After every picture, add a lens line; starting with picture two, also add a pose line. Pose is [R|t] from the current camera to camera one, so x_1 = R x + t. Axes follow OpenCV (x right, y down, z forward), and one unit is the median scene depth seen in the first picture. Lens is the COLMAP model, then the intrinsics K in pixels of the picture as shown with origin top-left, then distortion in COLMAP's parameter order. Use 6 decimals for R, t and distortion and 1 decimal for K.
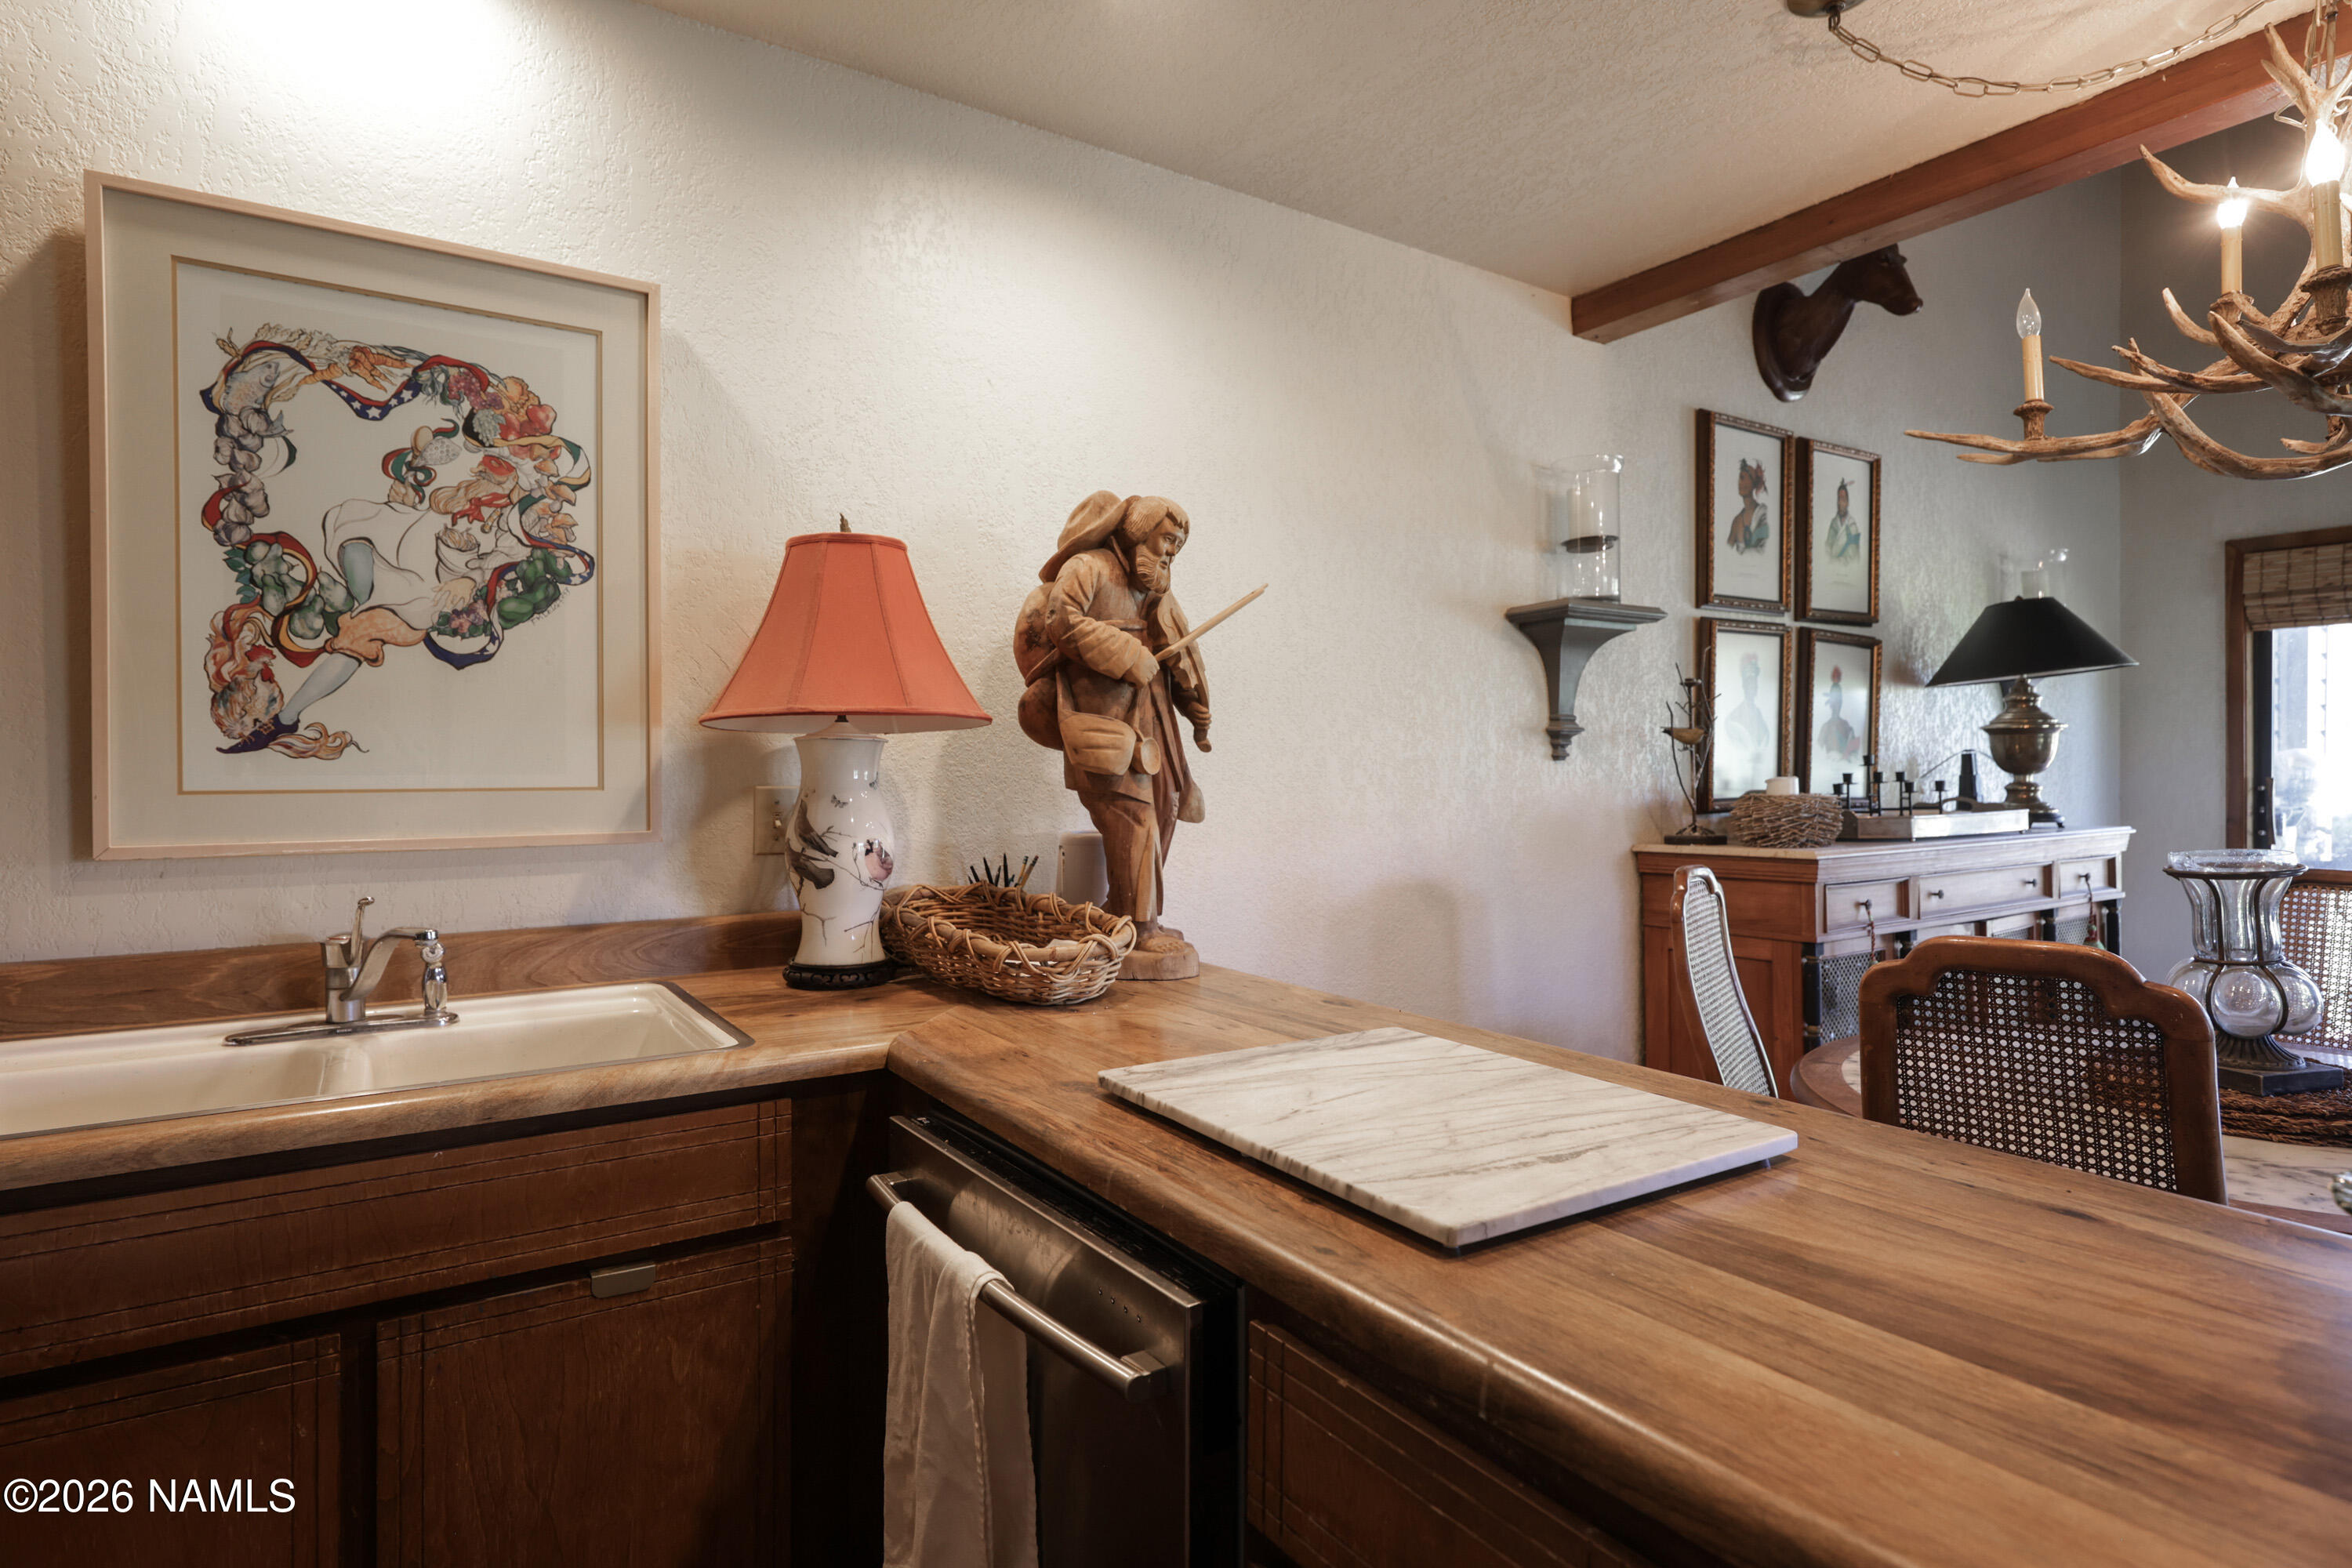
lens RADIAL K [[1238.3, 0, 1181.7], [0, 1238.3, 779.4], [0, 0, 1]] dist [-0.001551, 0.001765]
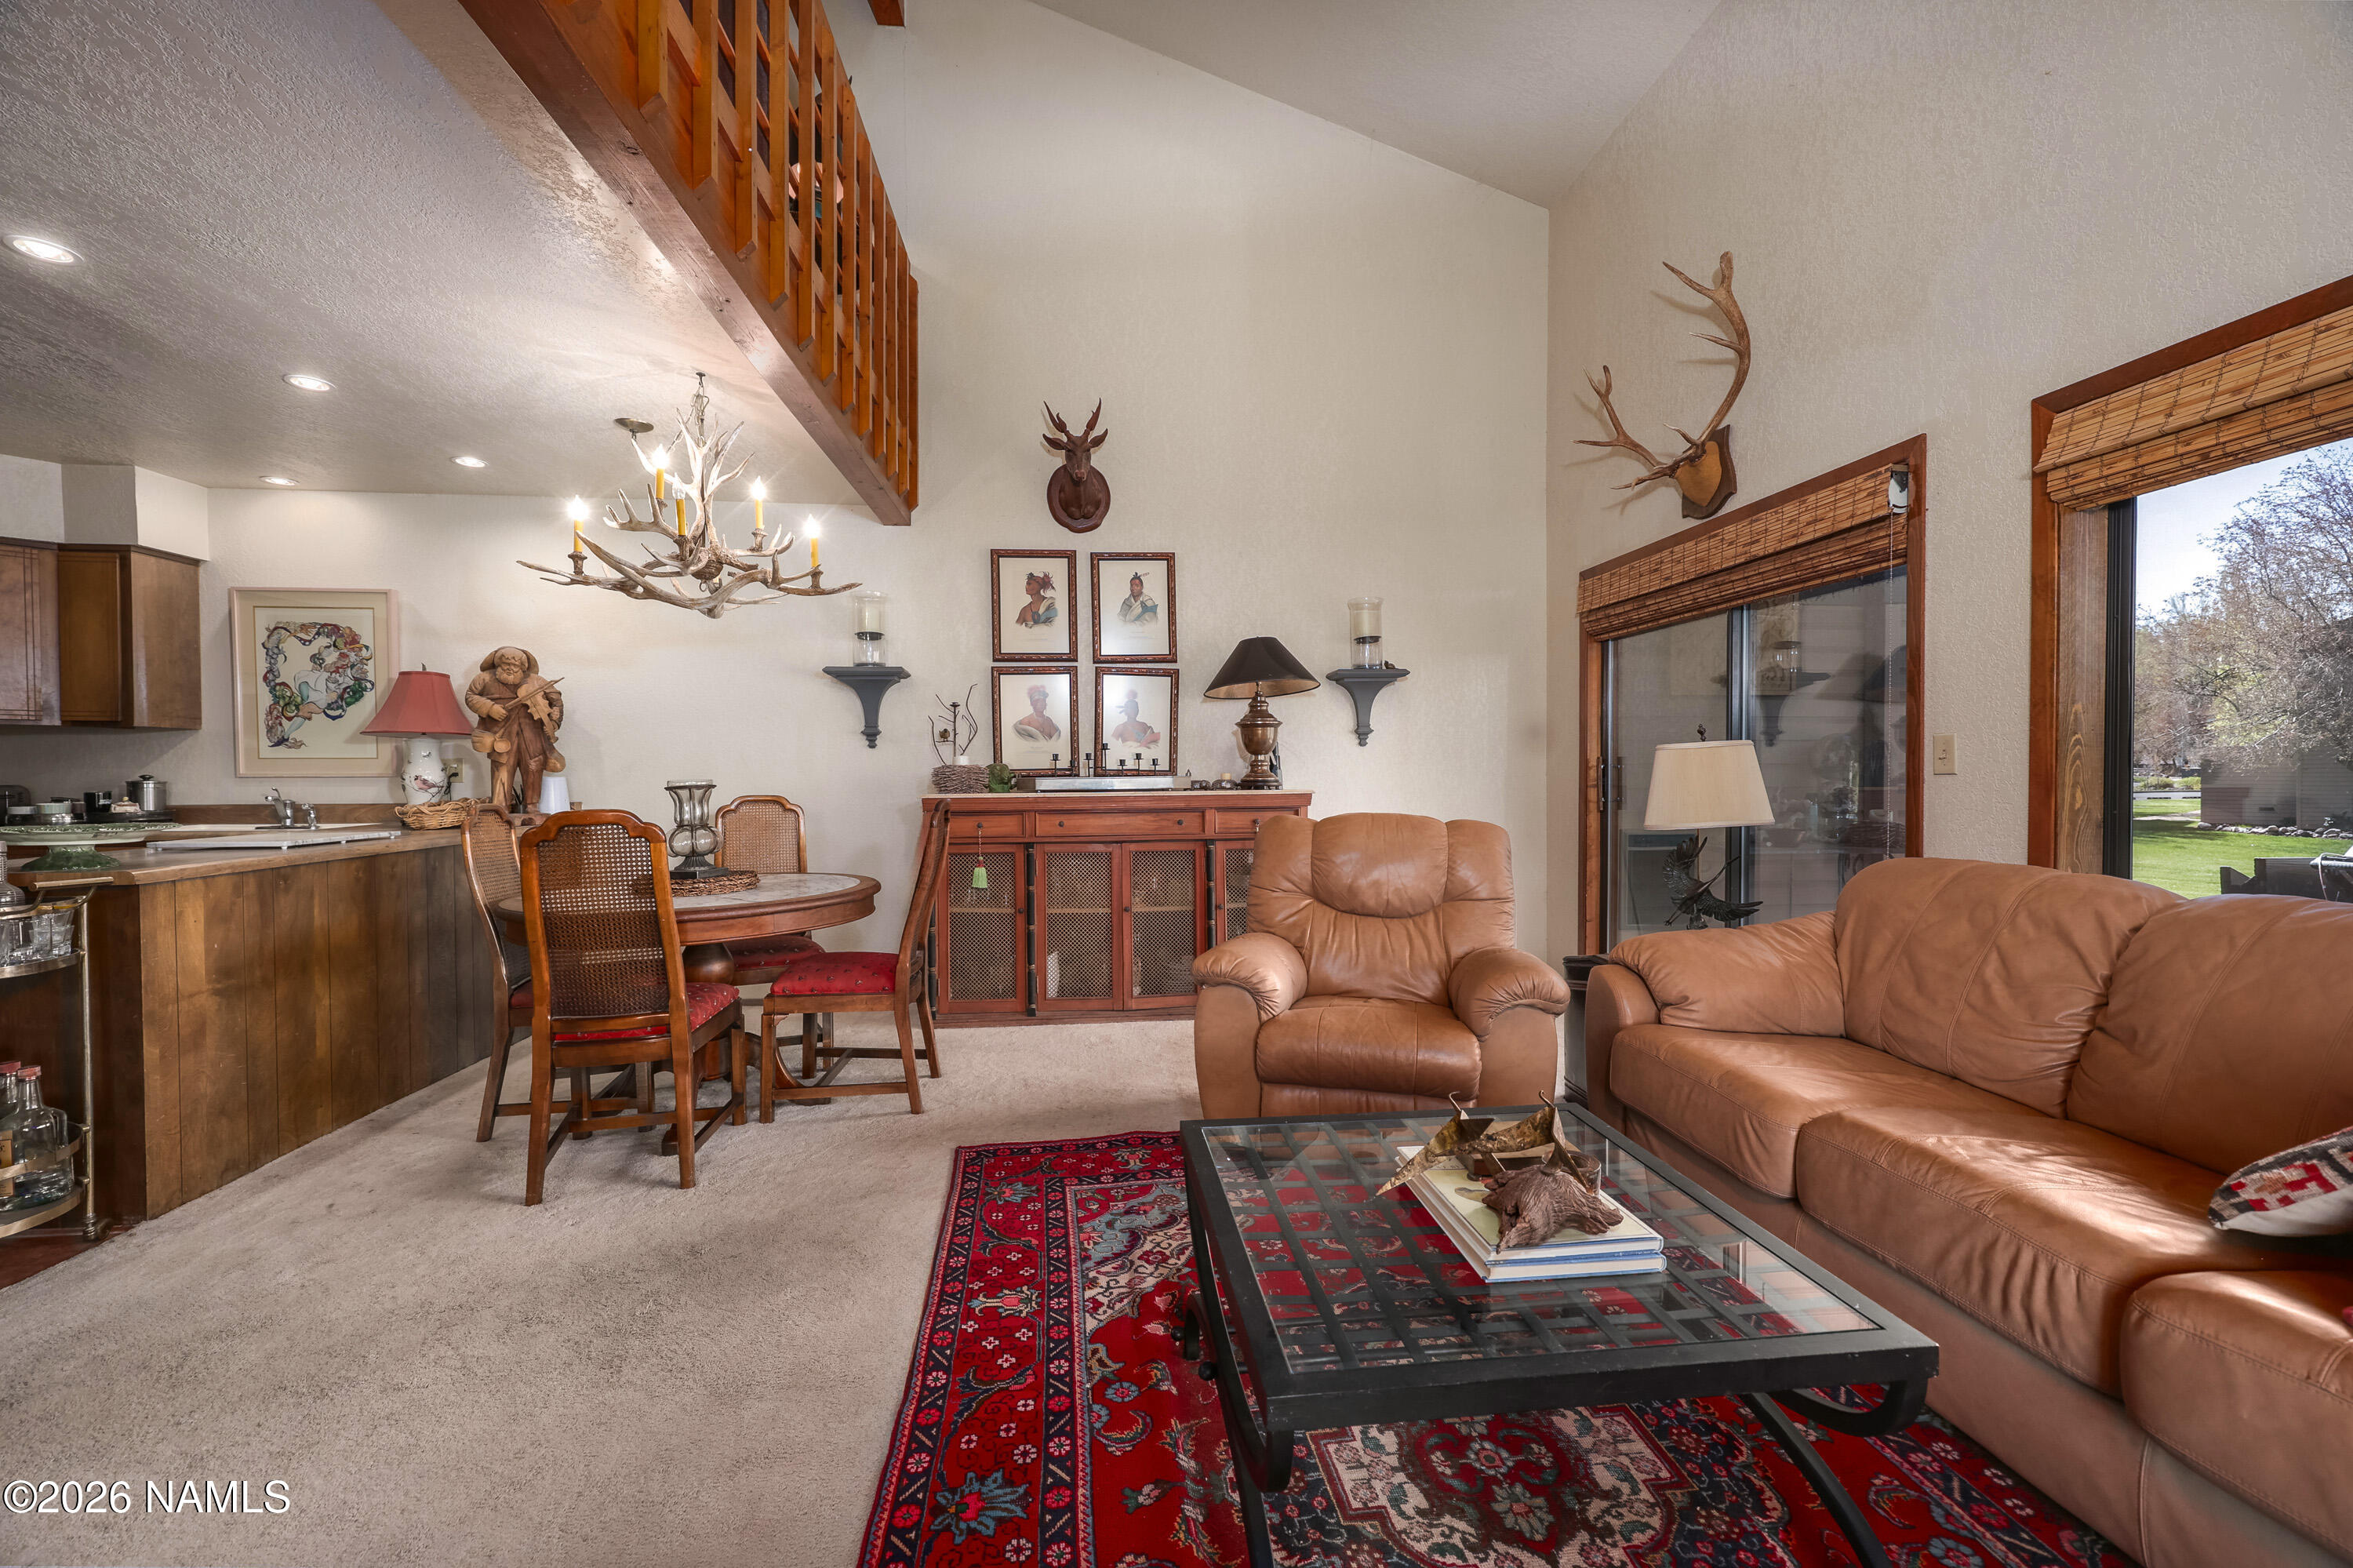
lens RADIAL K [[945.0, 0, 1172.4], [0, 945.0, 786.2], [0, 0, 1]] dist [-0.000104, -0.000105]
pose [[0.885930, 0.006976, -0.463767, 2.430439], [-0.002858, 0.999950, 0.009582, 0.050472], [0.463811, -0.007163, 0.885905, -0.155158]]
